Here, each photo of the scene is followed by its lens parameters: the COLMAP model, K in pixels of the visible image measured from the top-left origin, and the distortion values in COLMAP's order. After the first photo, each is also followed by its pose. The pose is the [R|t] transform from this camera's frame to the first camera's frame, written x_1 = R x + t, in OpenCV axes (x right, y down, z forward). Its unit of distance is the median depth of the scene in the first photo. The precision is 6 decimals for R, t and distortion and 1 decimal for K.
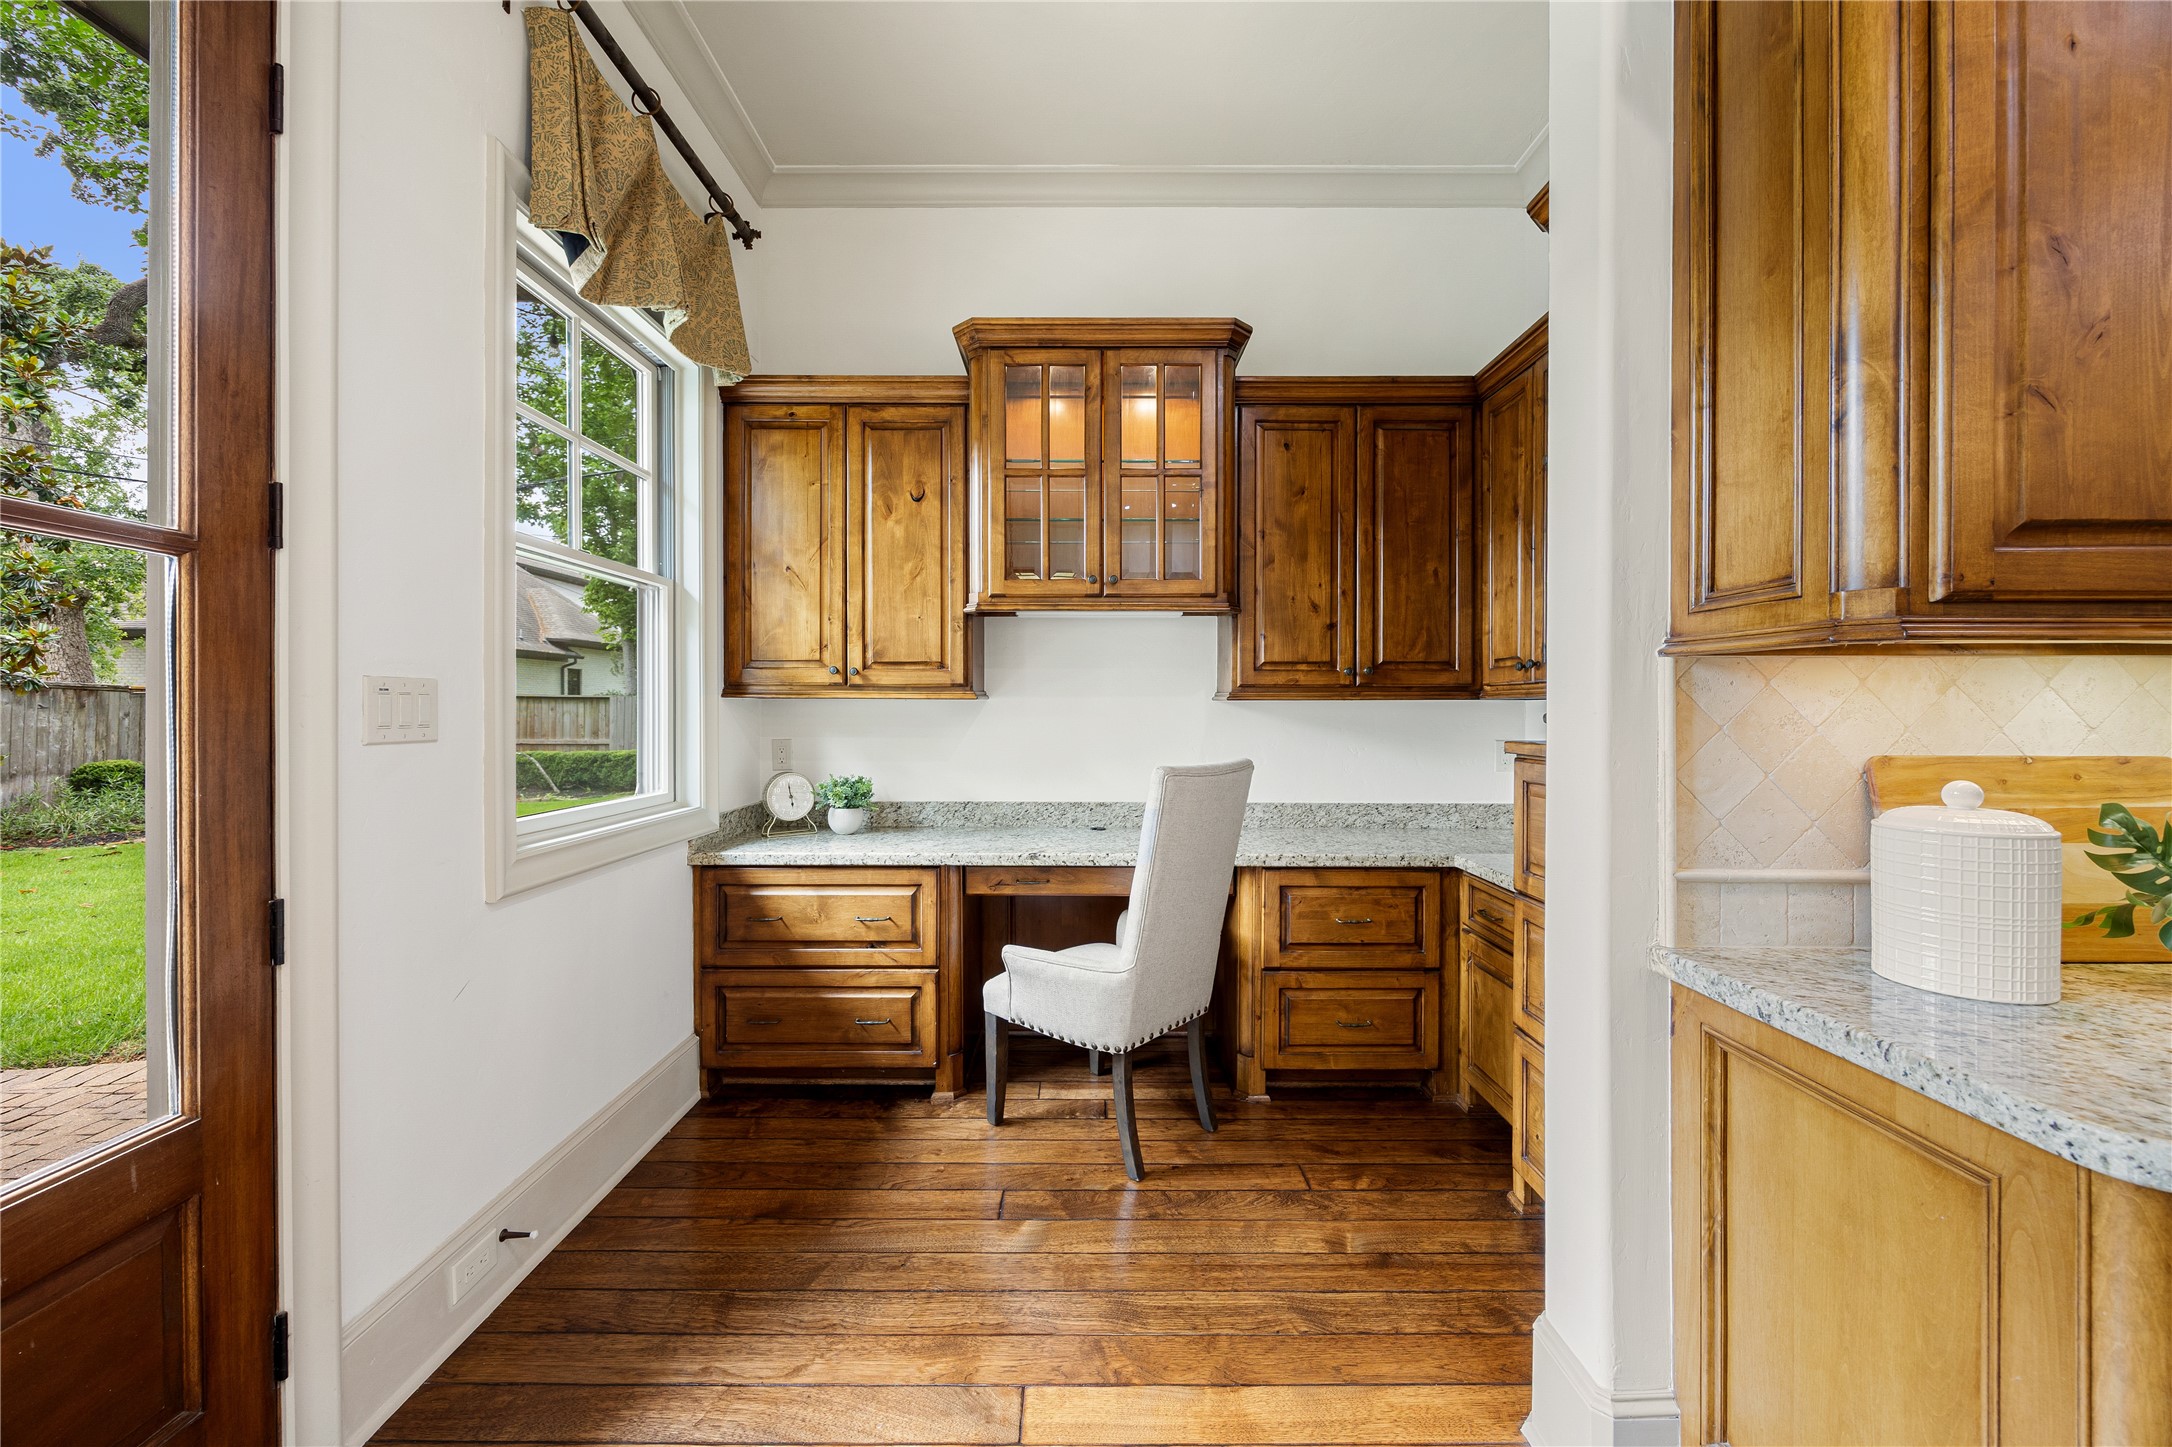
lens RADIAL K [[827.4, 0, 1085.4], [0, 827.4, 716.6], [0, 0, 1]] dist [0.000219, -0.000087]
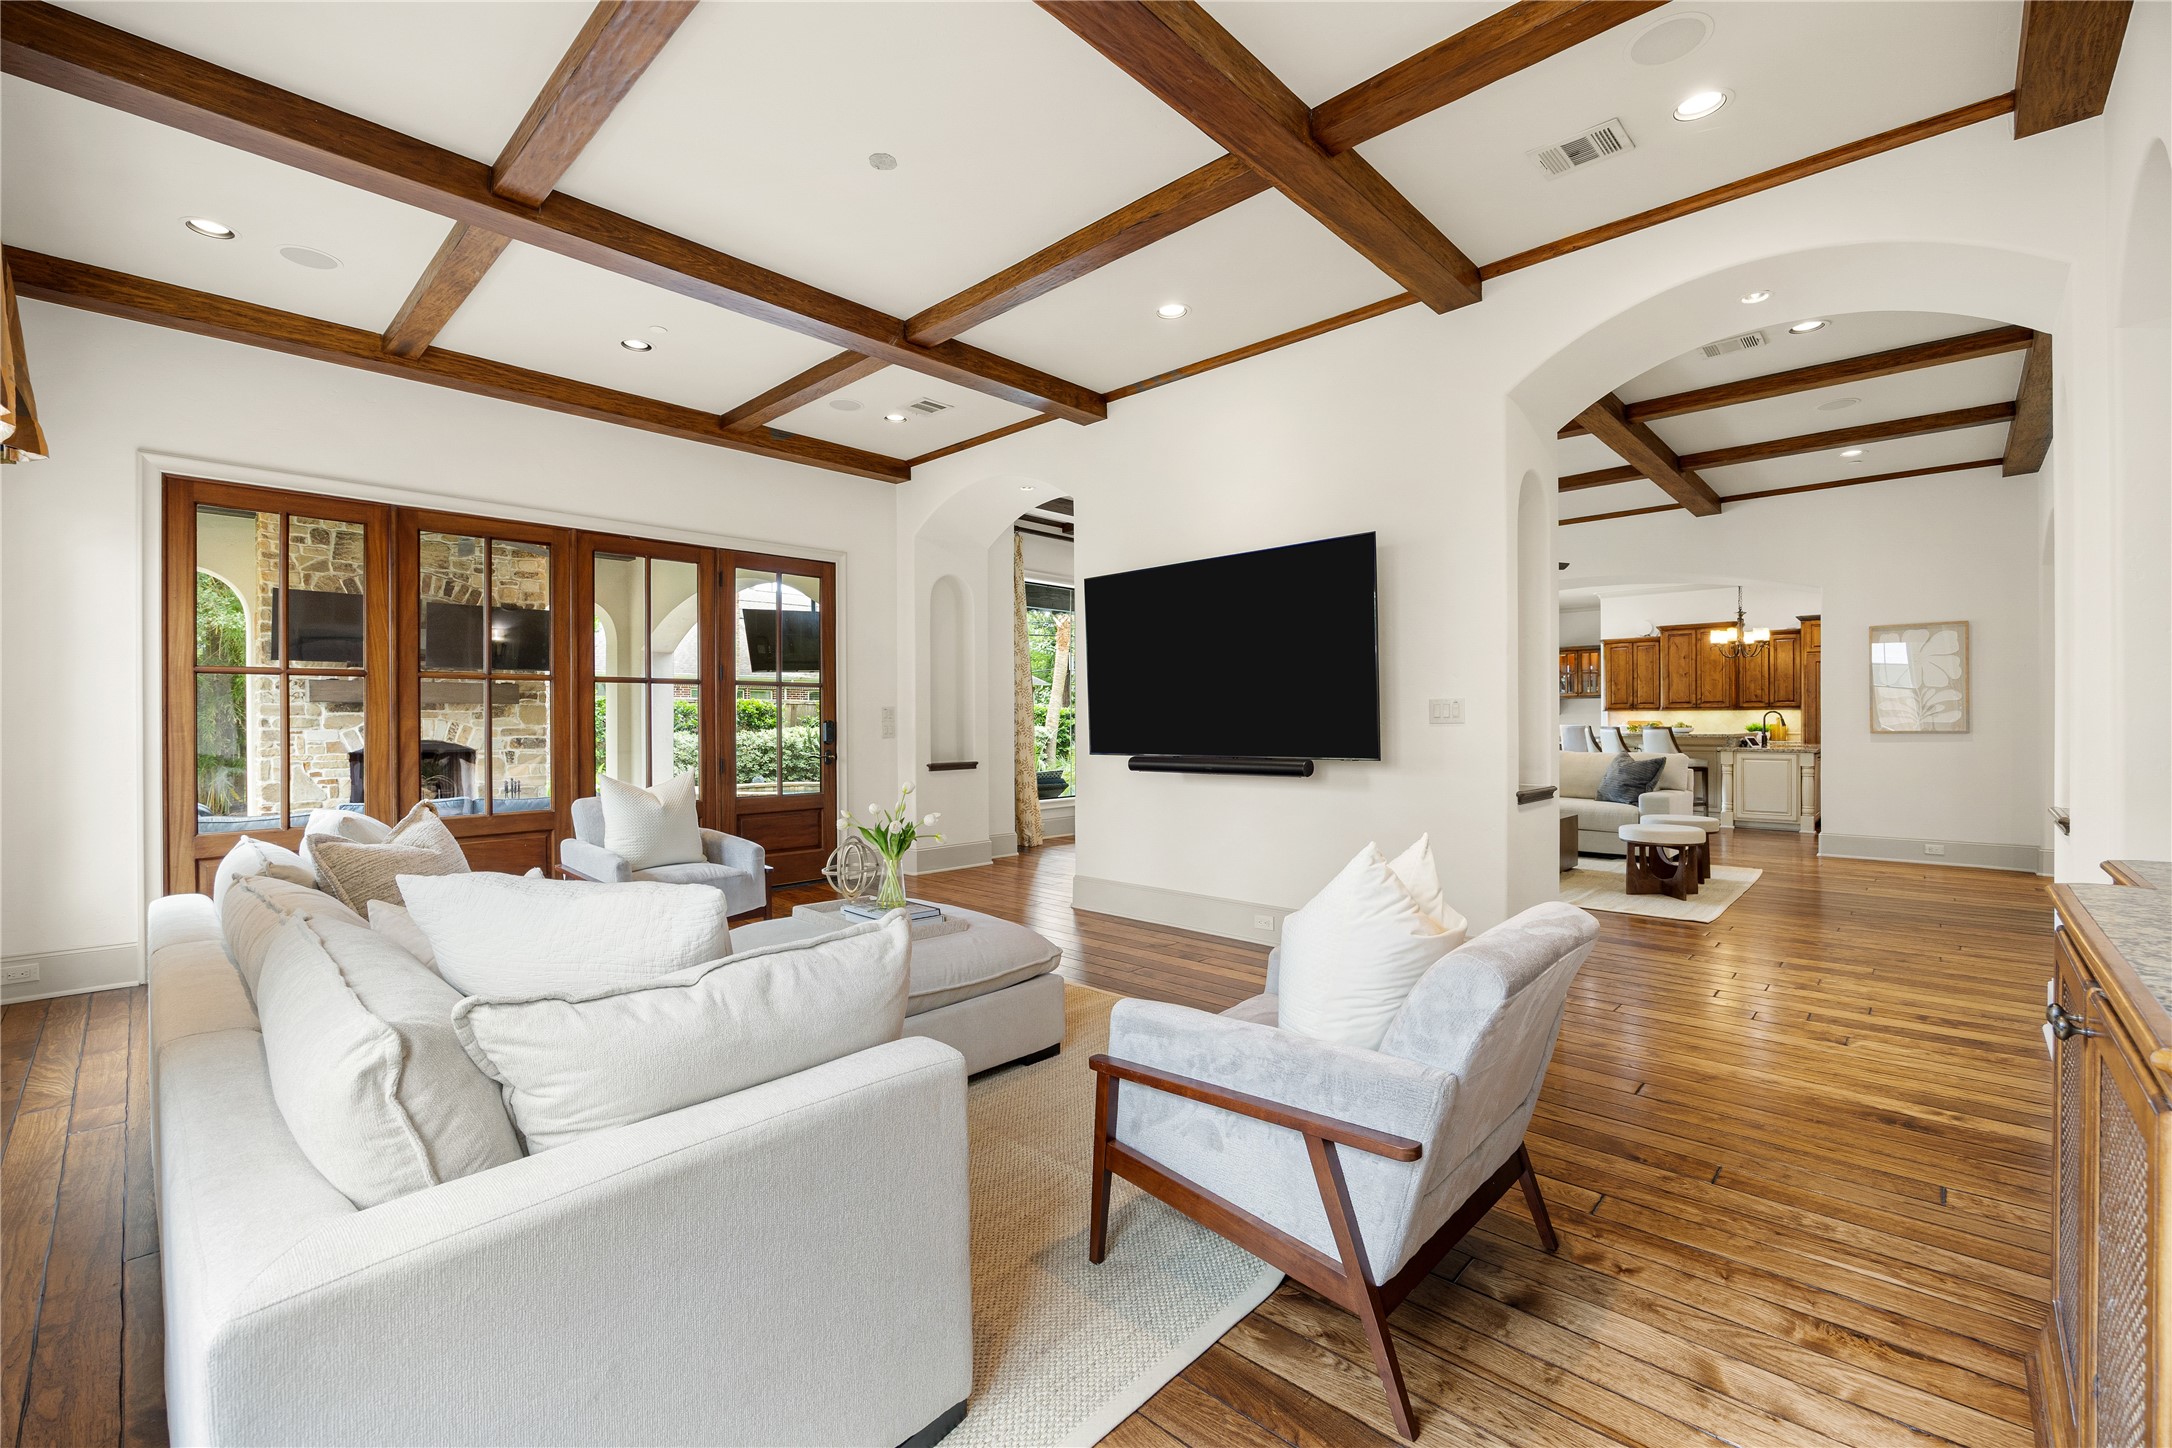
lens RADIAL K [[918.0, 0, 1121.3], [0, 918.0, 721.4], [0, 0, 1]] dist [0.026368, -0.012992]
pose [[0.749544, -0.003699, -0.661945, 1.730371], [-0.000409, 0.999982, -0.006051, 0.060355], [0.661955, 0.004806, 0.749528, -5.381586]]
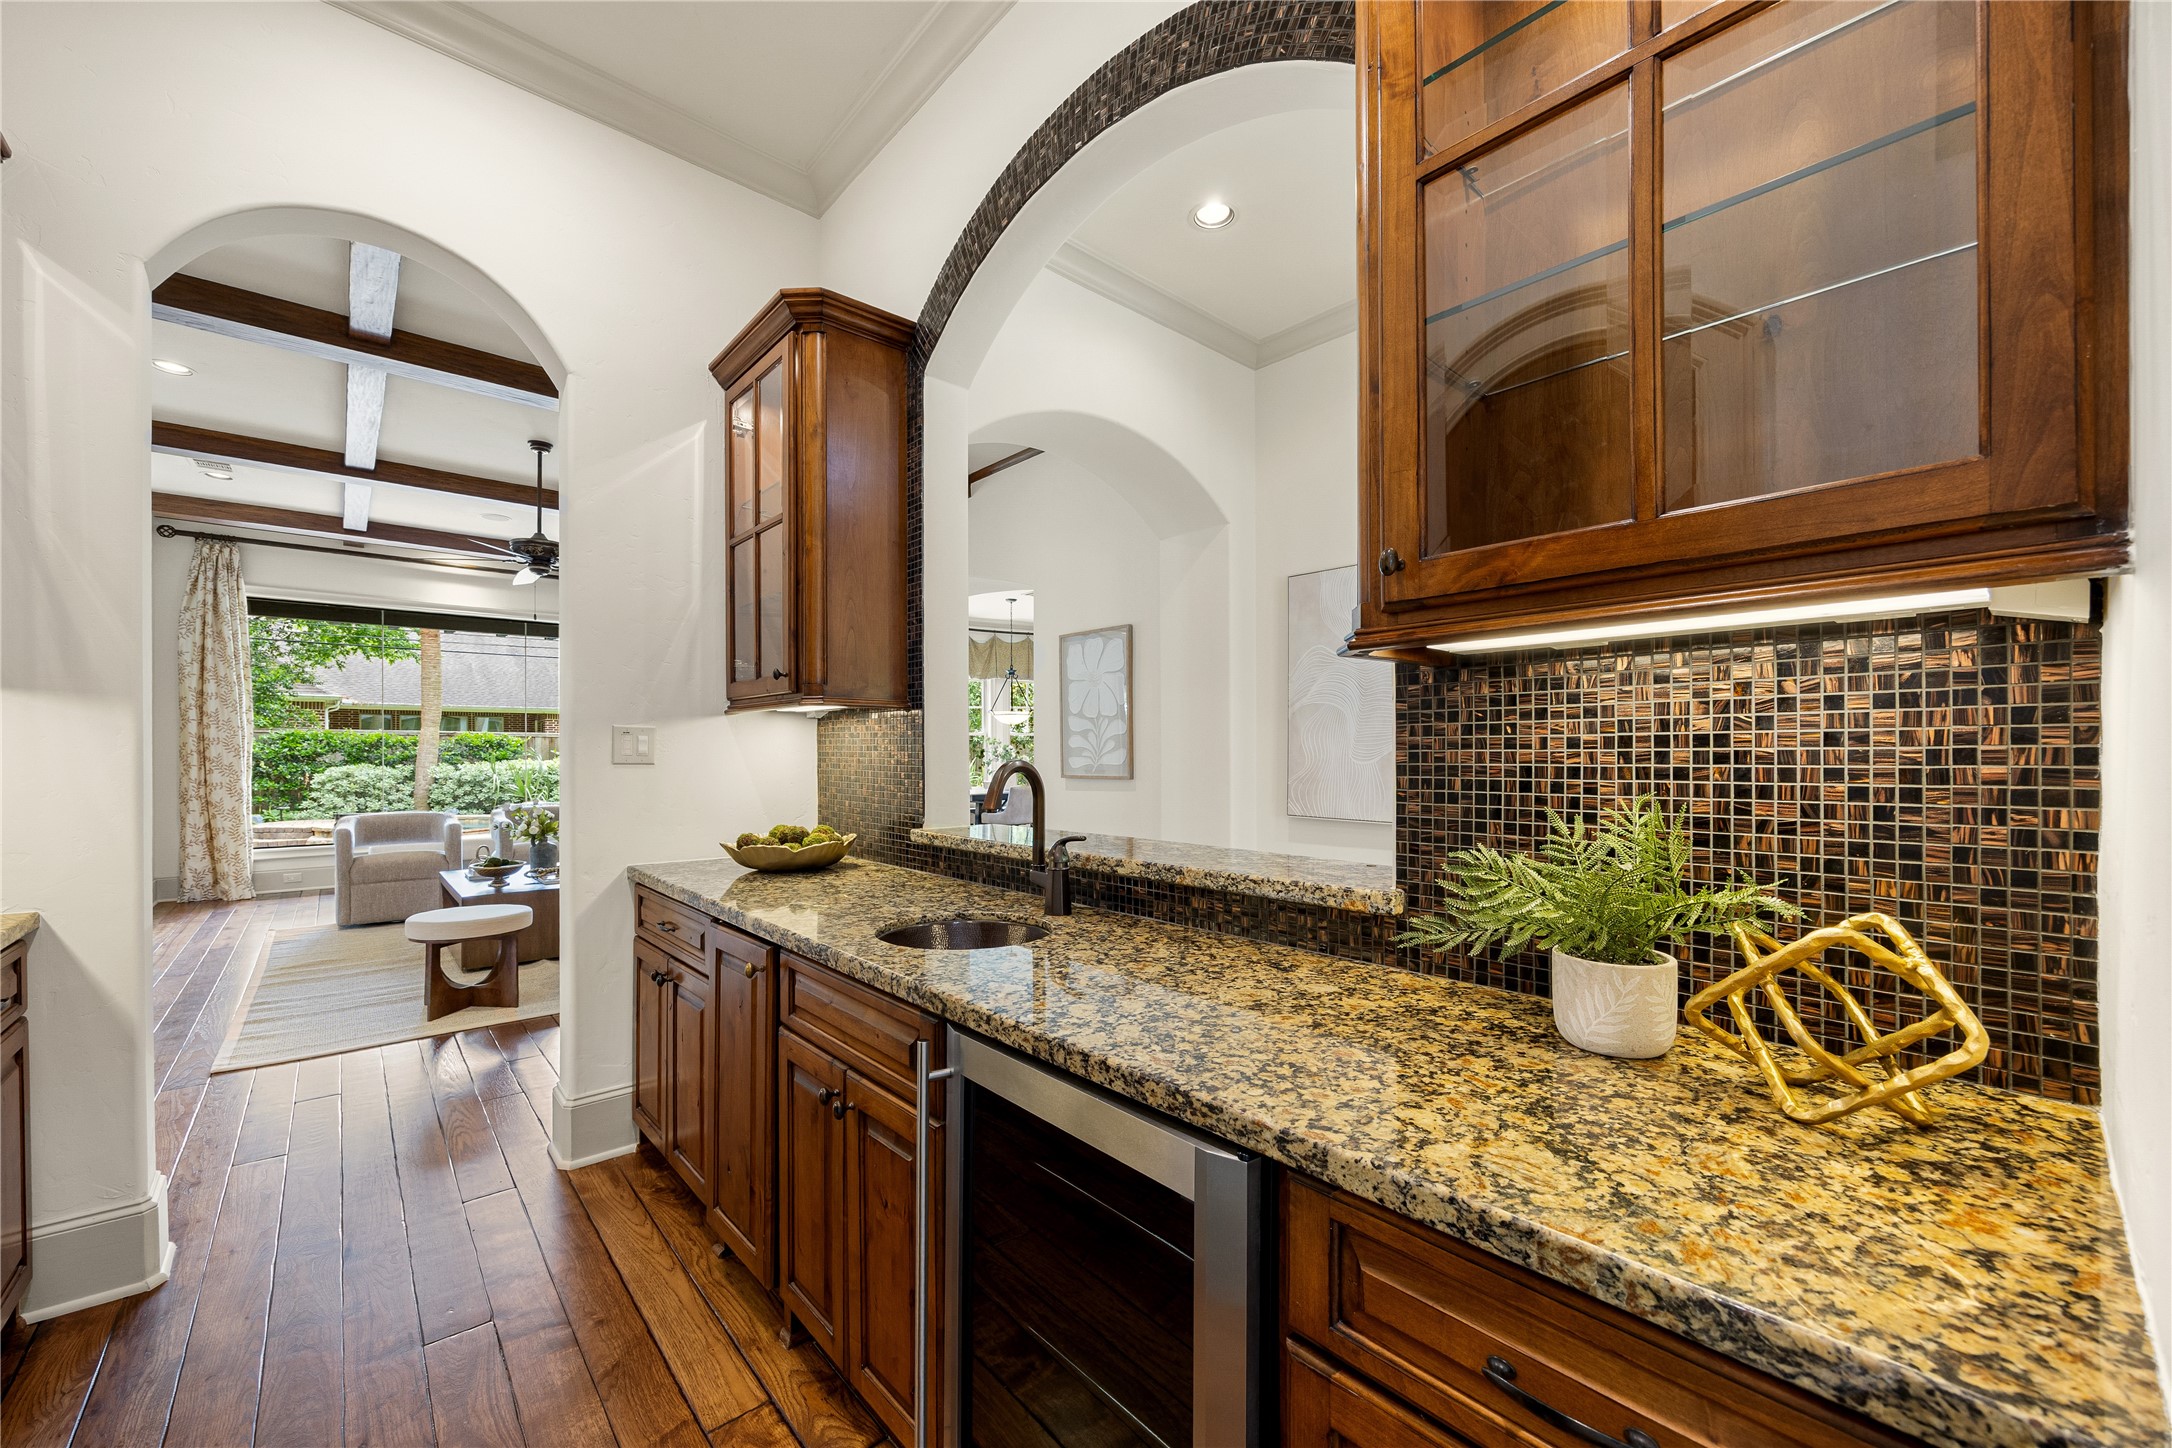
lens RADIAL K [[853.0, 0, 1081.9], [0, 853.0, 752.4], [0, 0, 1]] dist [-0.000113, -0.000039]
pose [[0.658729, -0.003350, -0.752373, 3.057210], [-0.002400, 0.999976, -0.006553, 0.033908], [0.752377, 0.006122, 0.658704, -3.007818]]
